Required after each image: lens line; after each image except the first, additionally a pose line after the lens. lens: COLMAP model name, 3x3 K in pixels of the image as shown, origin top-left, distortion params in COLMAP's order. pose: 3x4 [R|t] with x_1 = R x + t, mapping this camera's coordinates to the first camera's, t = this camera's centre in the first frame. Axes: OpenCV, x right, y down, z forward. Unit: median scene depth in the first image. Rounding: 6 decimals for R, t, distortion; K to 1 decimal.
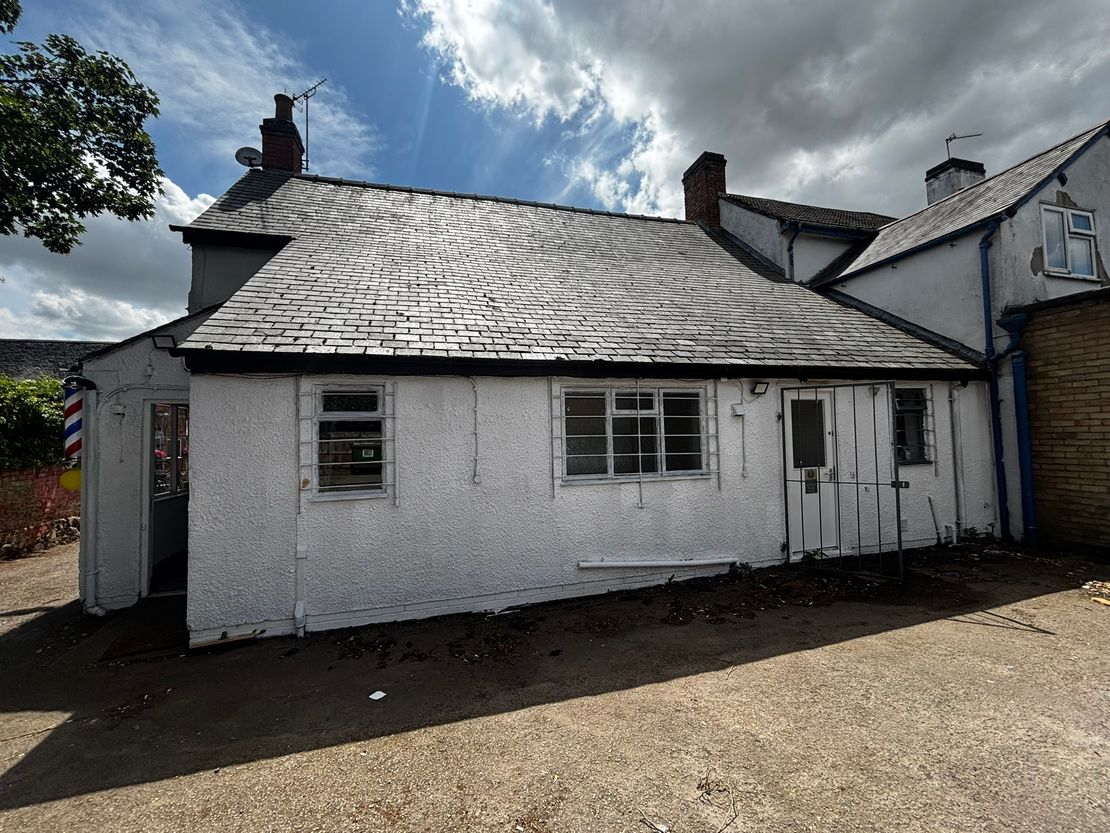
lens RADIAL K [[450.7, 0, 555.0], [0, 450.7, 416.5], [0, 0, 1]] dist [-0.000699, -0.000044]
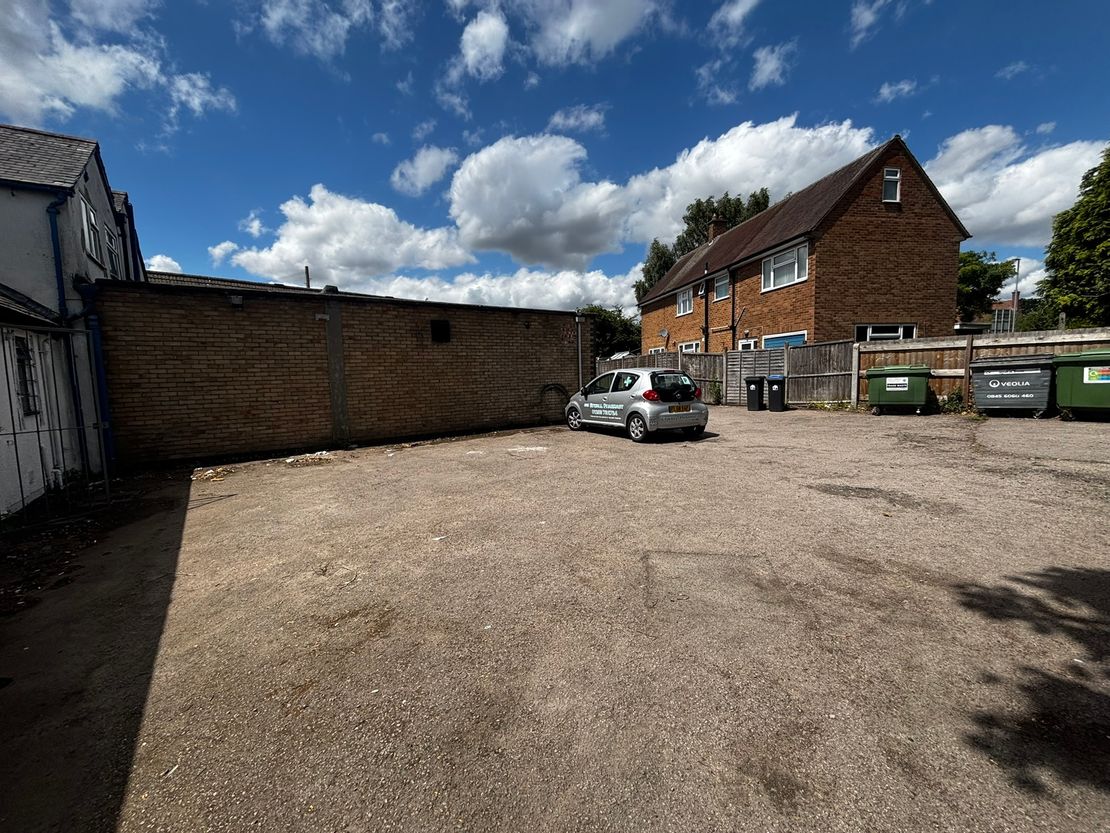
lens RADIAL K [[450.7, 0, 555.0], [0, 450.7, 416.5], [0, 0, 1]] dist [-0.000699, -0.000044]
pose [[-0.350249, -0.054808, 0.935052, -0.582128], [-0.006537, 0.998405, 0.056073, 0.051731], [-0.936634, 0.013527, -0.350049, 0.292232]]
